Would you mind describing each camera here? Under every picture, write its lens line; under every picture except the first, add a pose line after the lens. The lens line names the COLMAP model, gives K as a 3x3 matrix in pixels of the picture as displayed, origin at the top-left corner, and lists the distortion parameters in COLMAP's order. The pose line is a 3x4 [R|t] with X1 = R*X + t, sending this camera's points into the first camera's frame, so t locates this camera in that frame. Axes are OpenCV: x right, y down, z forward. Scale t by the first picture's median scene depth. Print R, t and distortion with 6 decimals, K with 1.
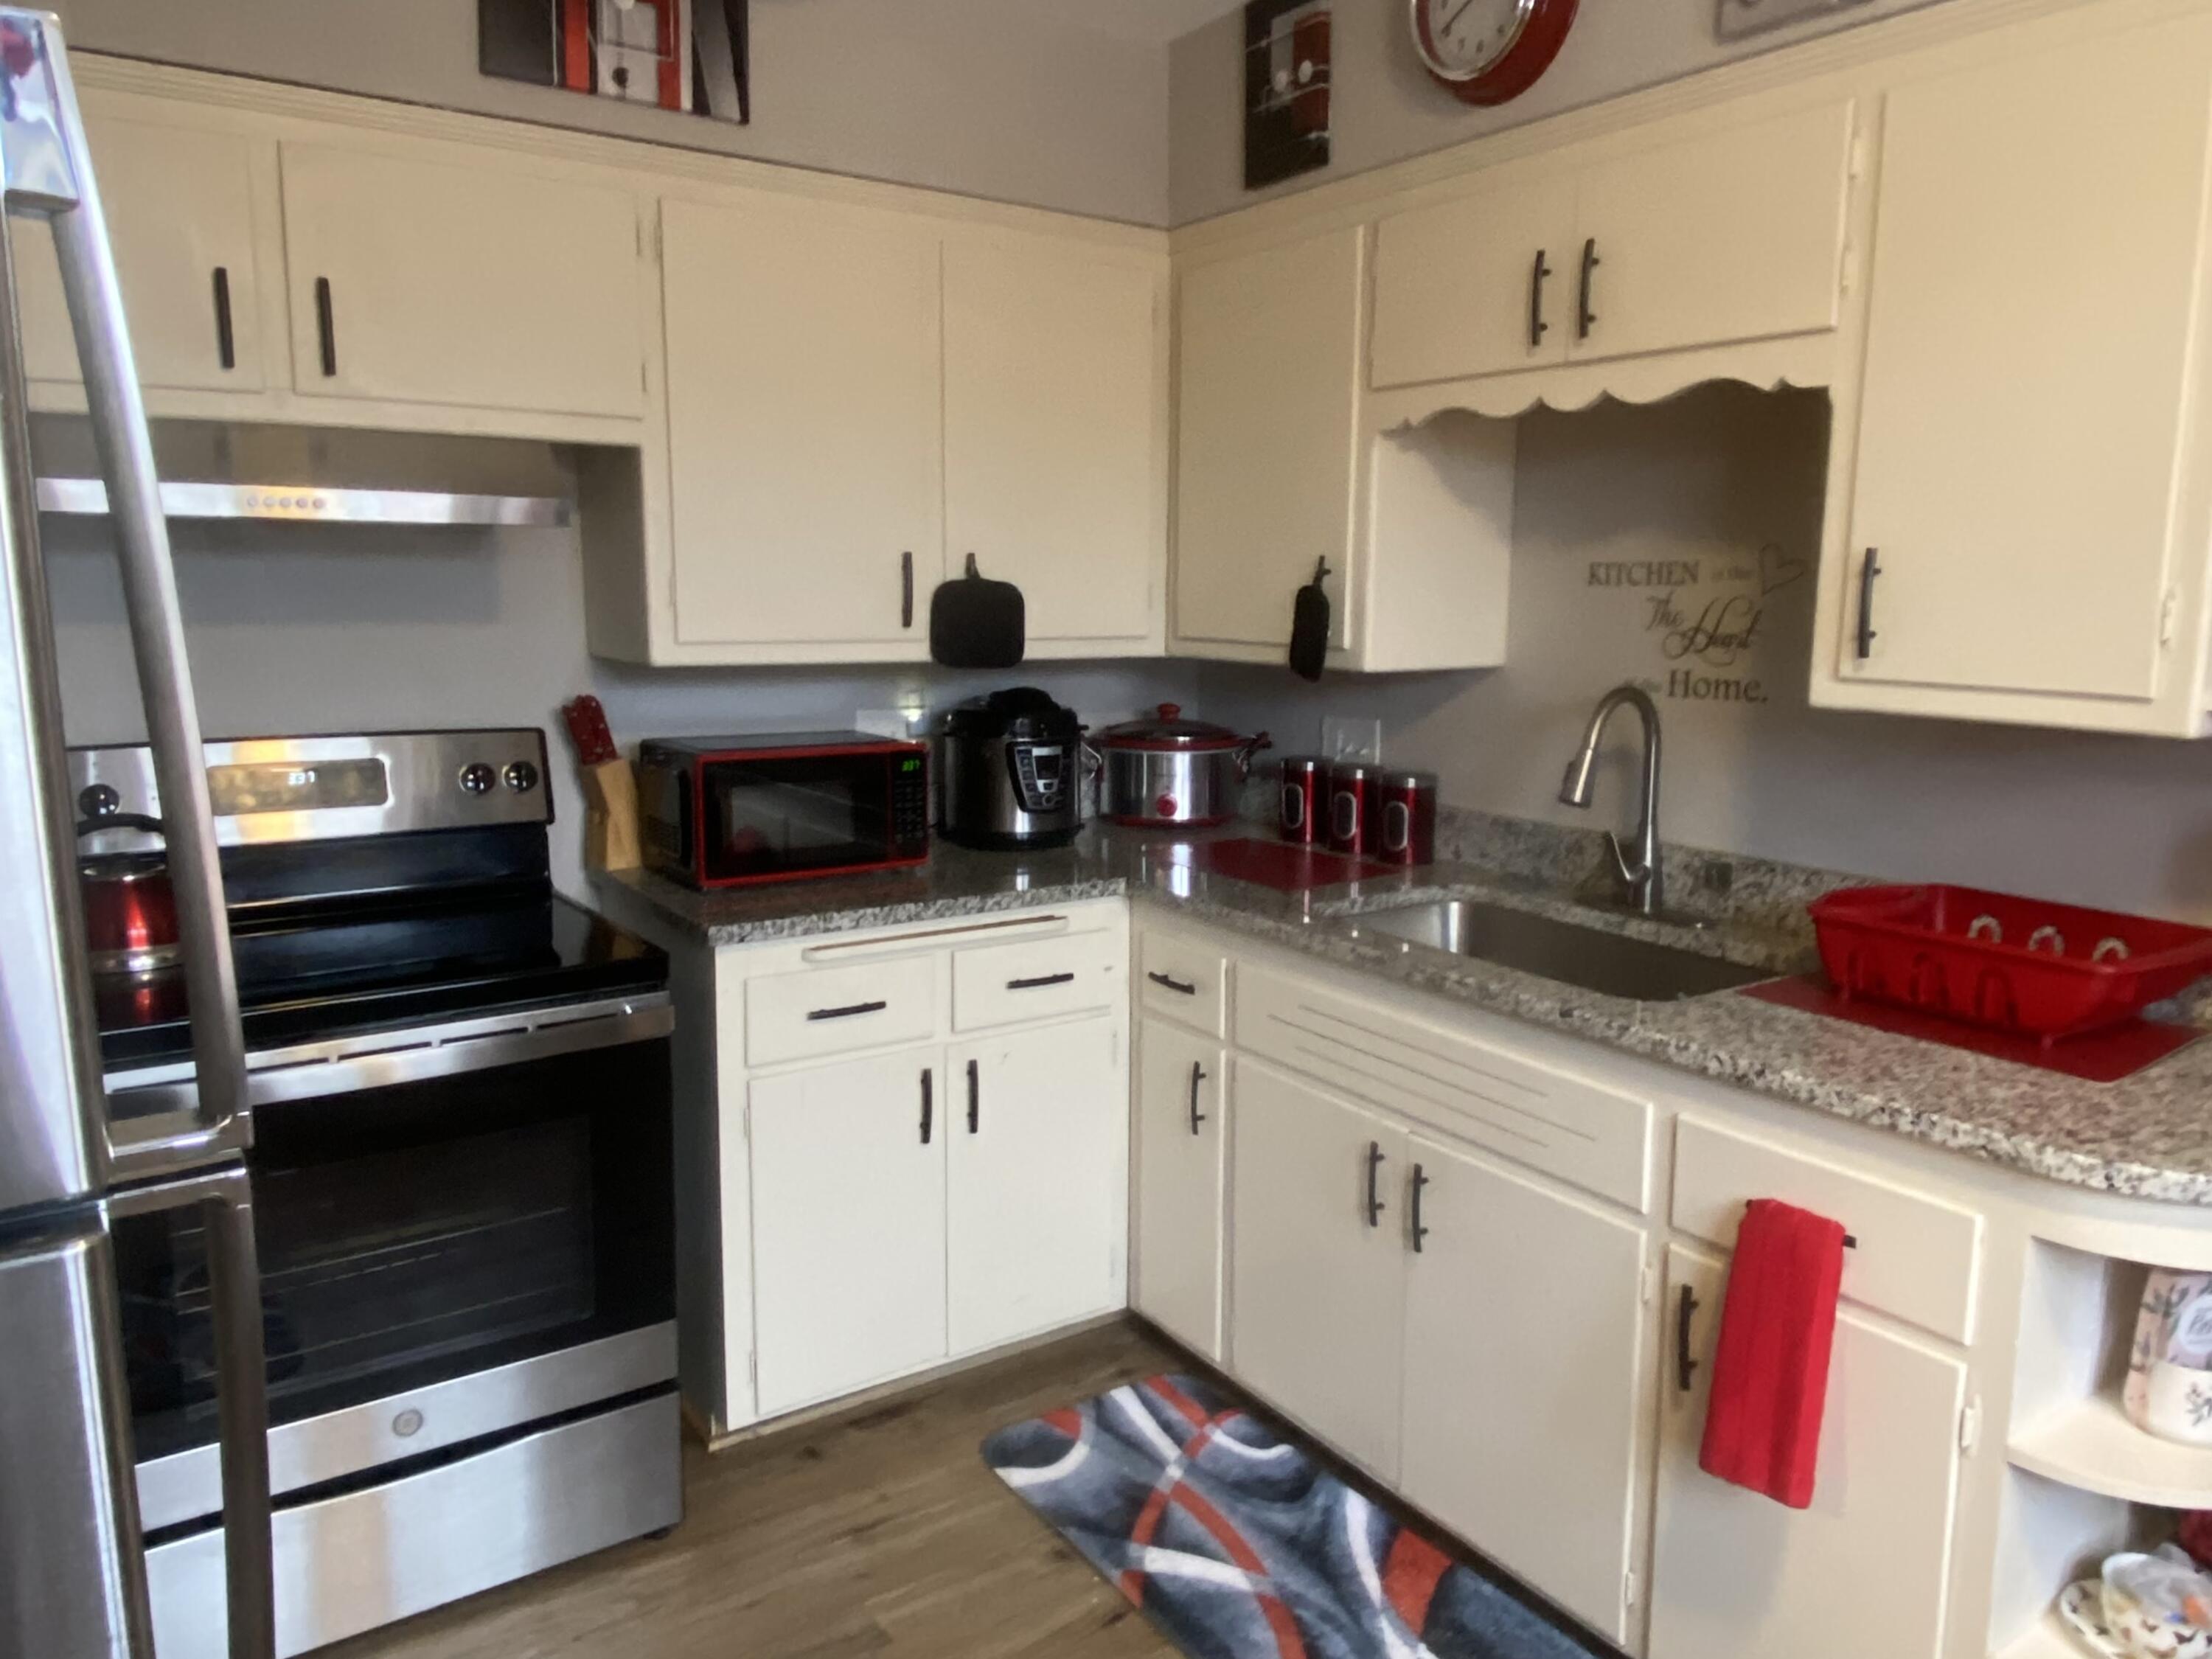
lens RADIAL K [[1513.4, 0, 1106.0], [0, 1513.4, 829.5], [0, 0, 1]] dist [0.058880, -0.113383]
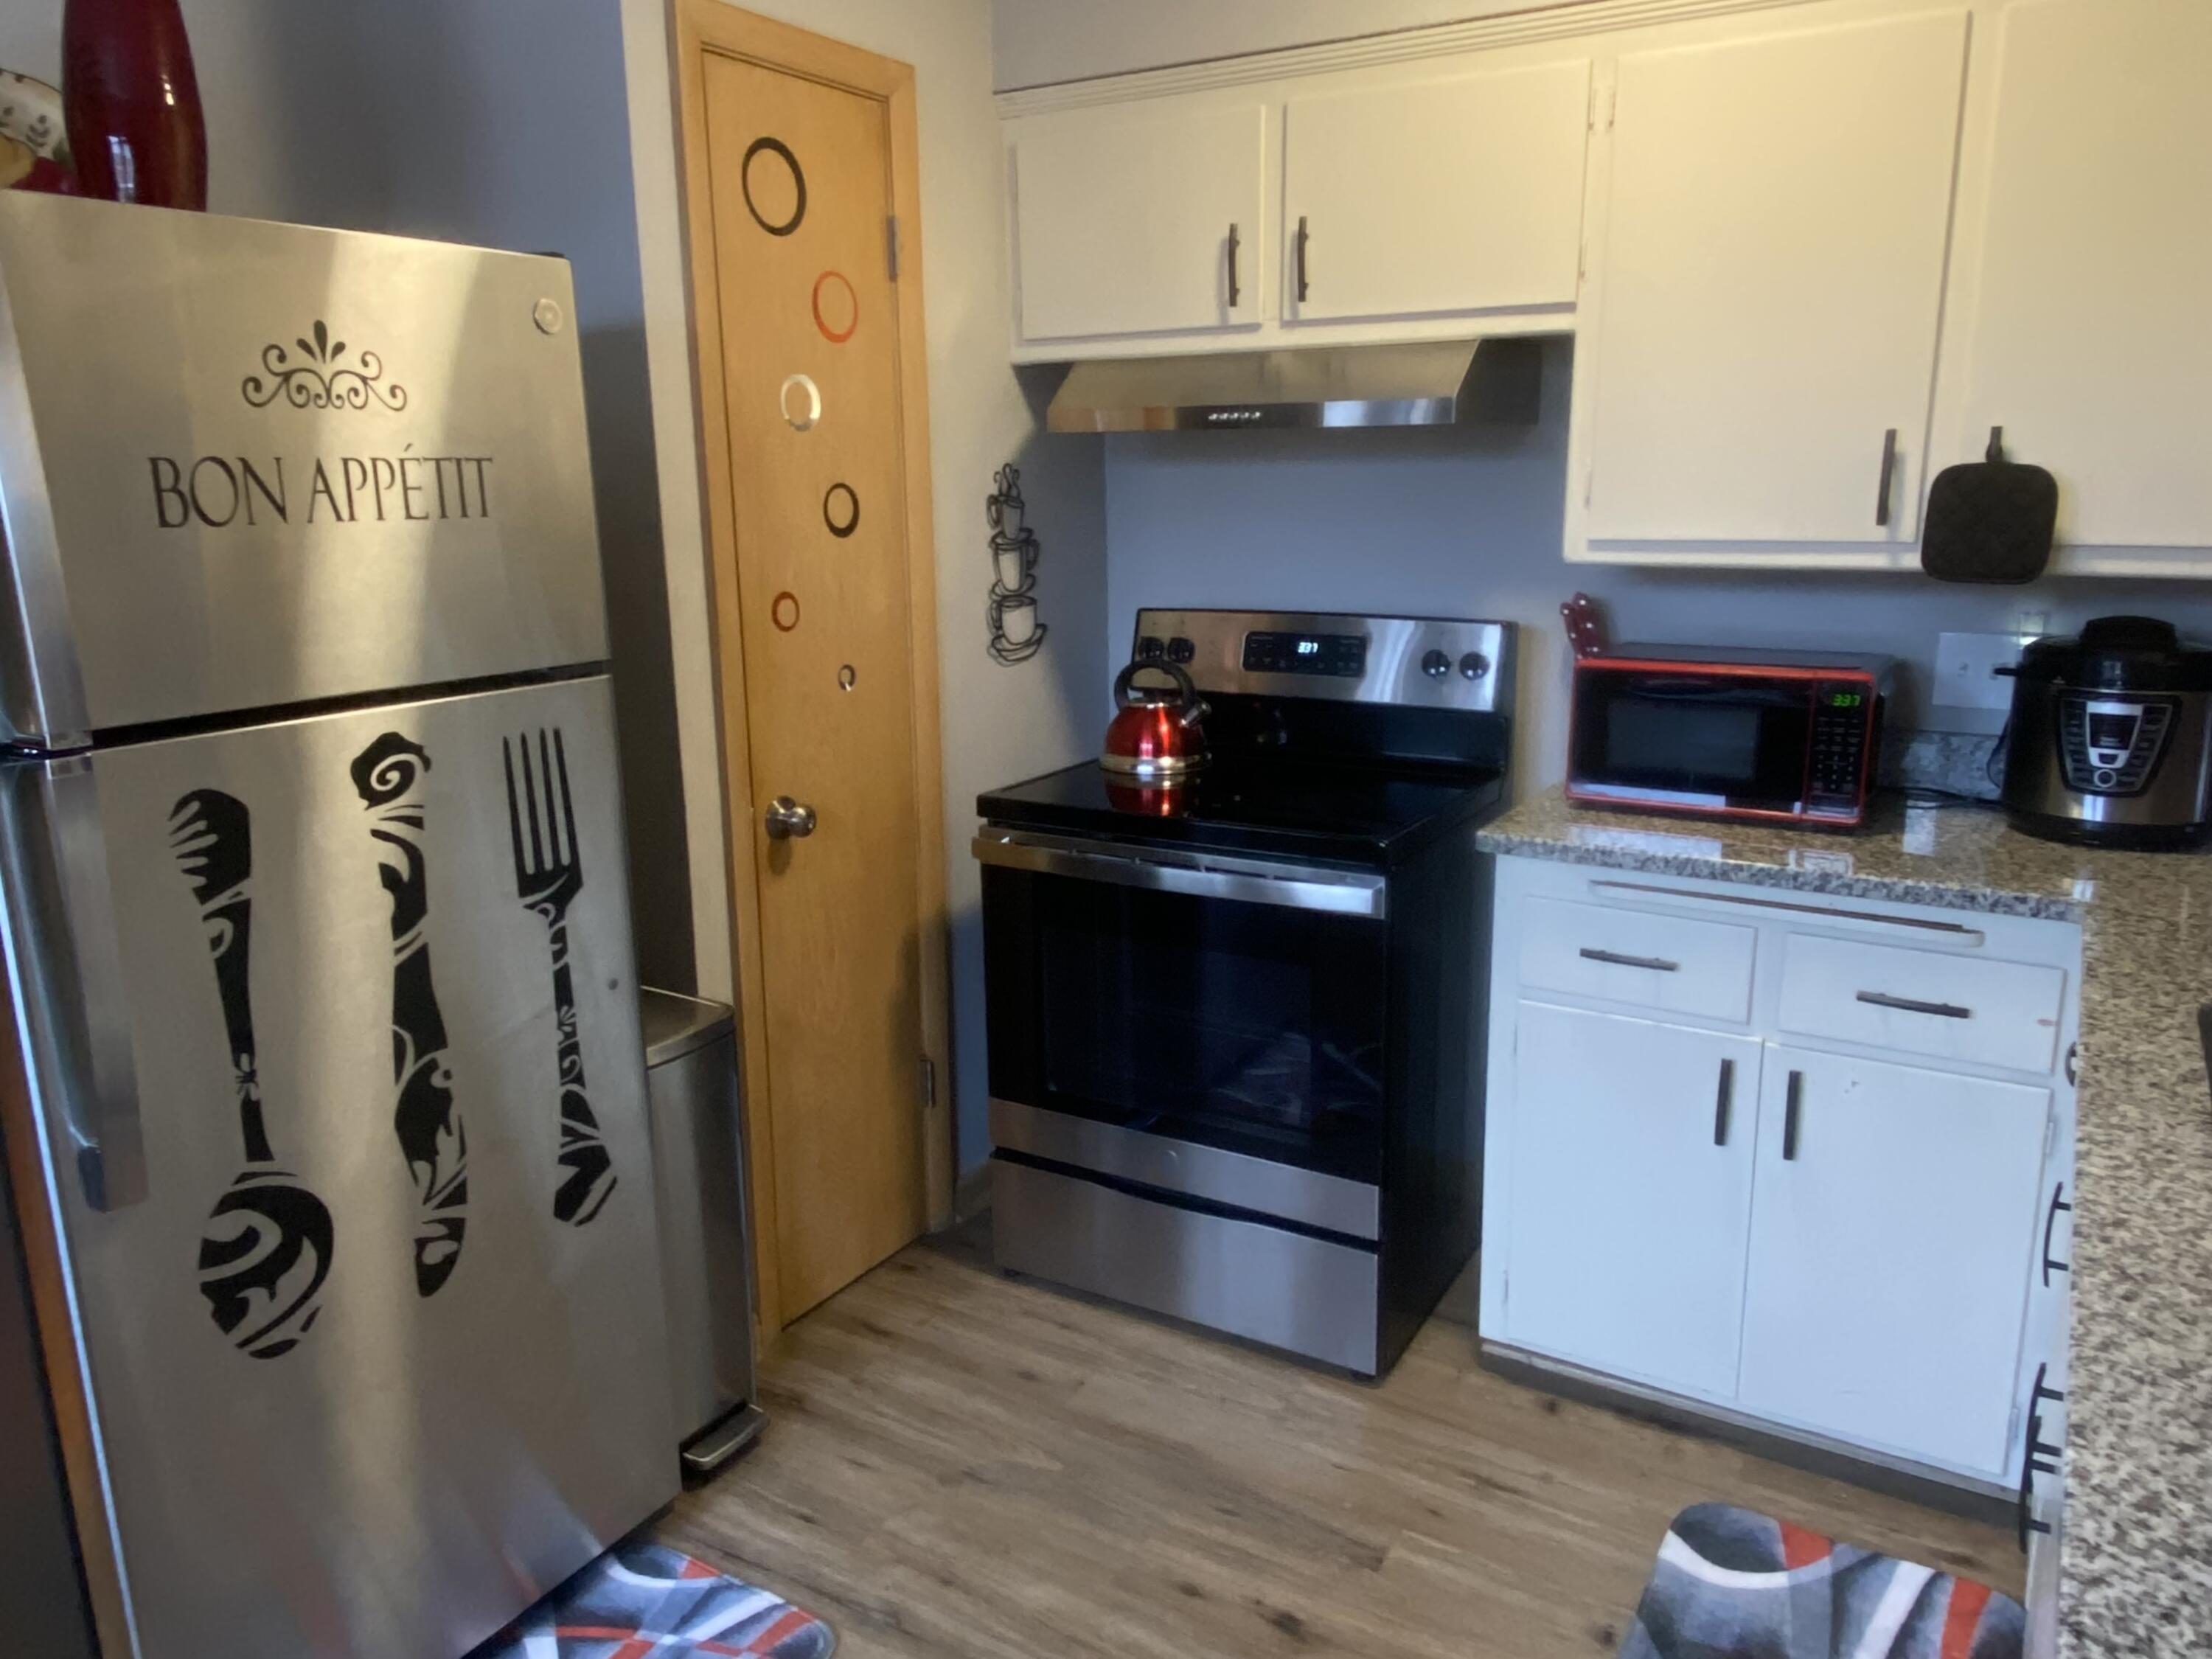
lens RADIAL K [[1513.4, 0, 1106.0], [0, 1513.4, 829.5], [0, 0, 1]] dist [0.058880, -0.113383]
pose [[0.405682, 0.192135, -0.893592, 0.465687], [-0.130216, 0.979833, 0.151561, -0.048706], [0.904691, 0.054875, 0.422519, 0.324759]]
